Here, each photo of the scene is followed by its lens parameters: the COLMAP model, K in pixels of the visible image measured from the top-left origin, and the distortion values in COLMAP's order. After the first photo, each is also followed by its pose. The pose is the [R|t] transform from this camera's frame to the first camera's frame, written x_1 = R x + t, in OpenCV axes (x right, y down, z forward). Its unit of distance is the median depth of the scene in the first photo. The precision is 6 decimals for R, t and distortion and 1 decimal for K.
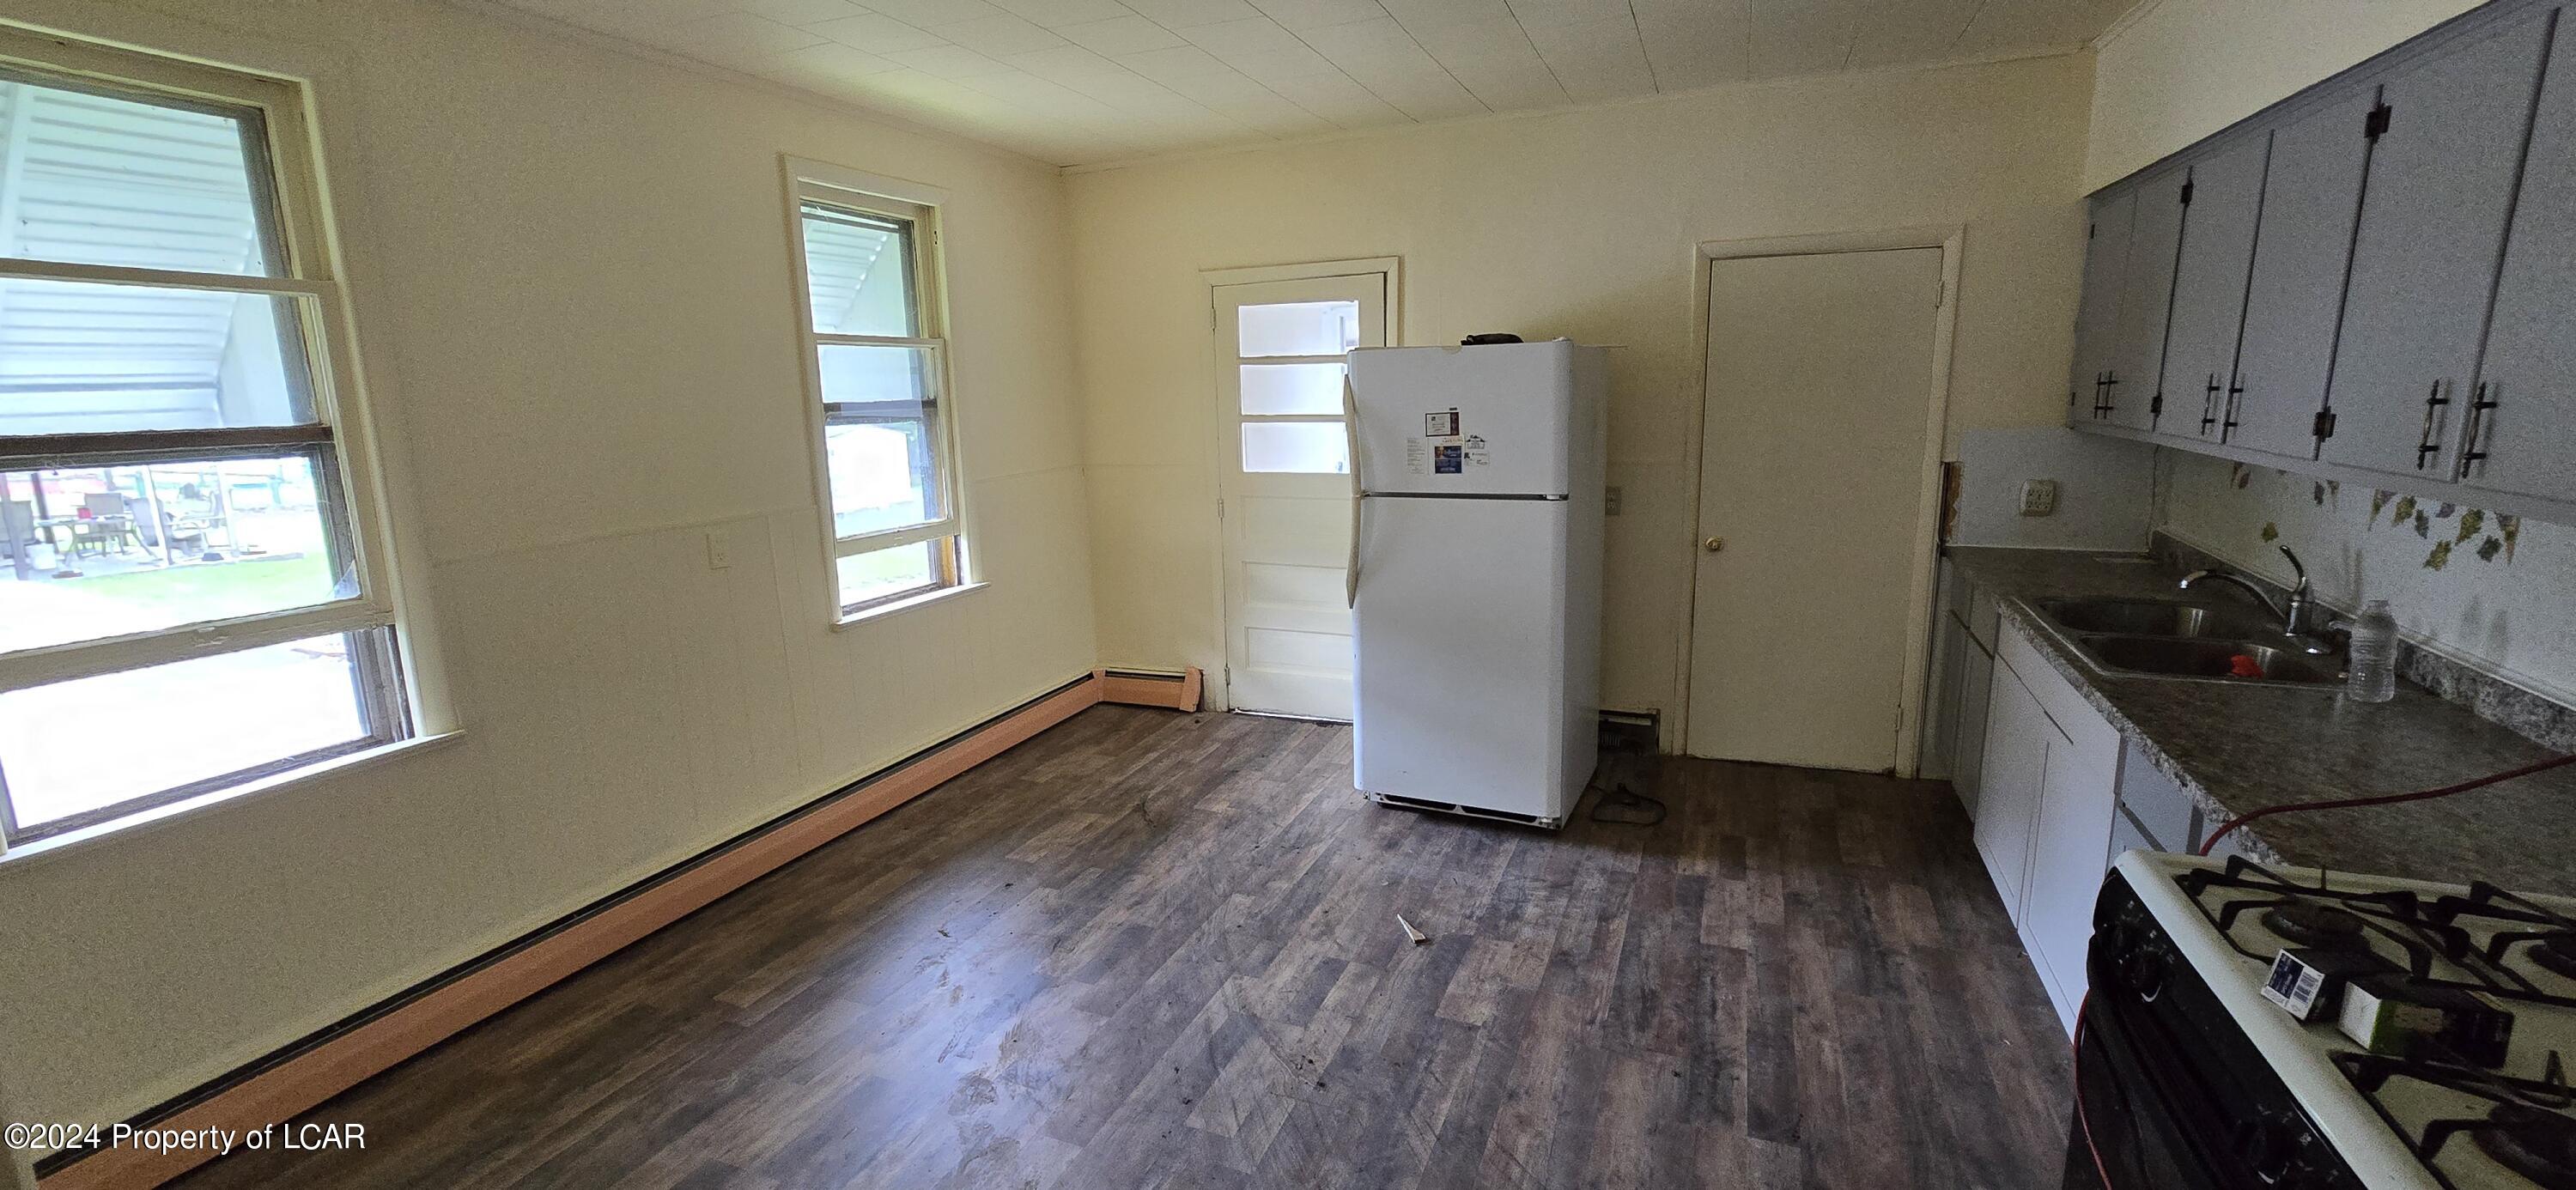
lens RADIAL K [[1056.9, 0, 1267.3], [0, 1056.9, 587.7], [0, 0, 1]] dist [0.001095, -0.000055]
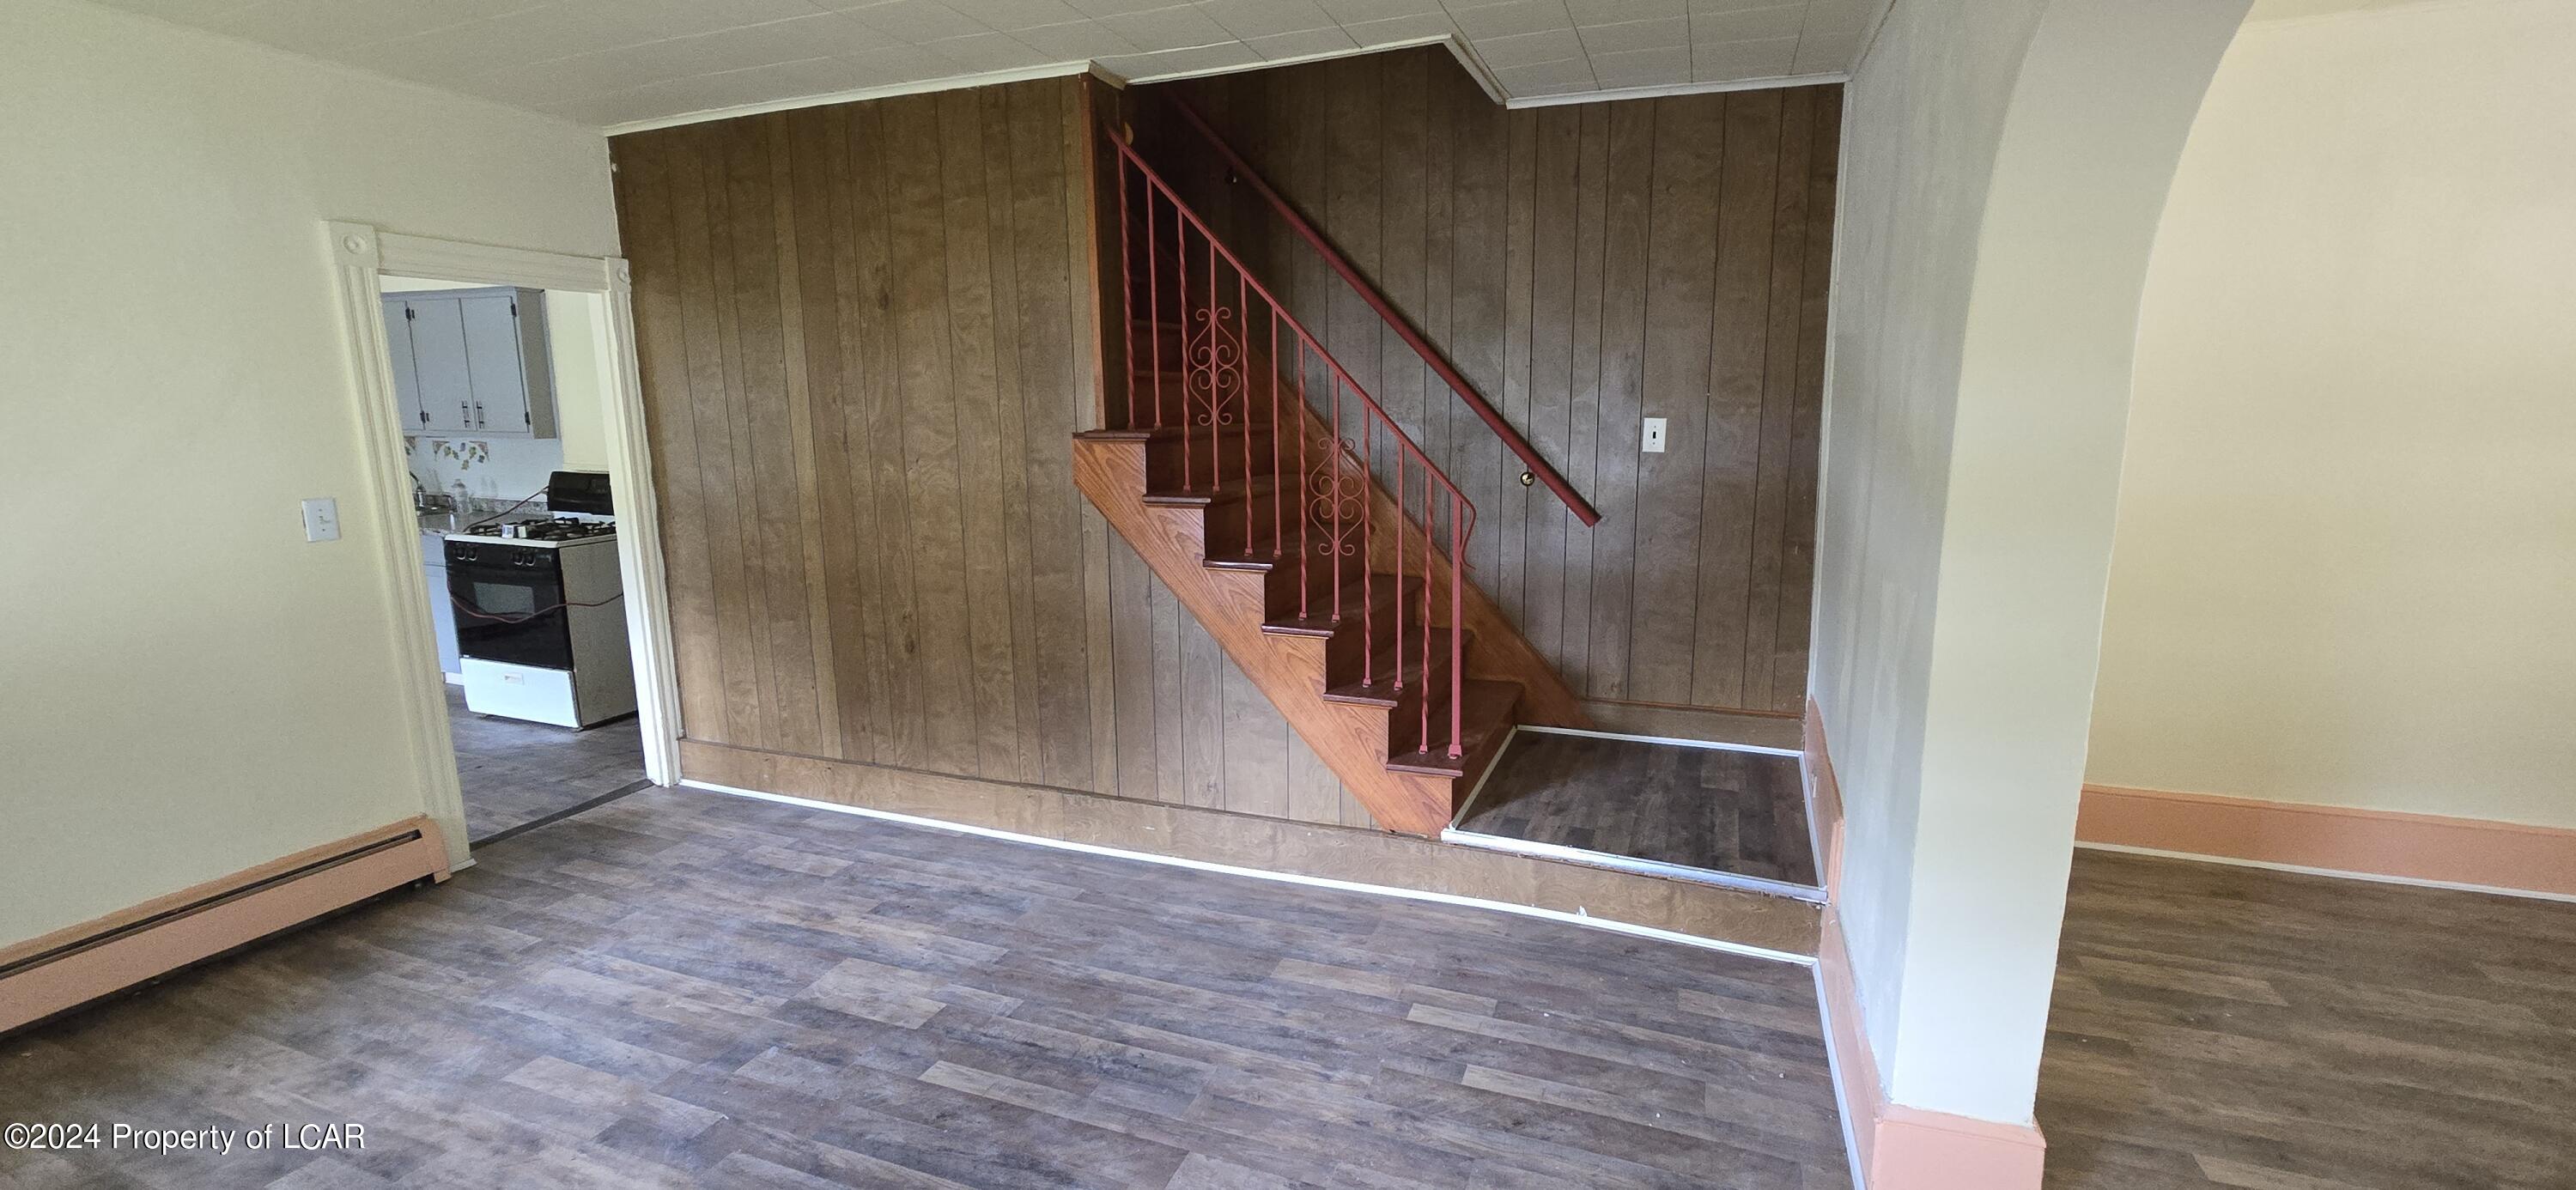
lens RADIAL K [[1056.9, 0, 1279.6], [0, 1056.9, 579.8], [0, 0, 1]] dist [0.001095, -0.000055]
pose [[-0.004065, -0.163886, 0.986471, -1.799742], [0.196863, 0.967043, 0.161469, 0.249661], [-0.980423, 0.194856, 0.028332, -1.186339]]
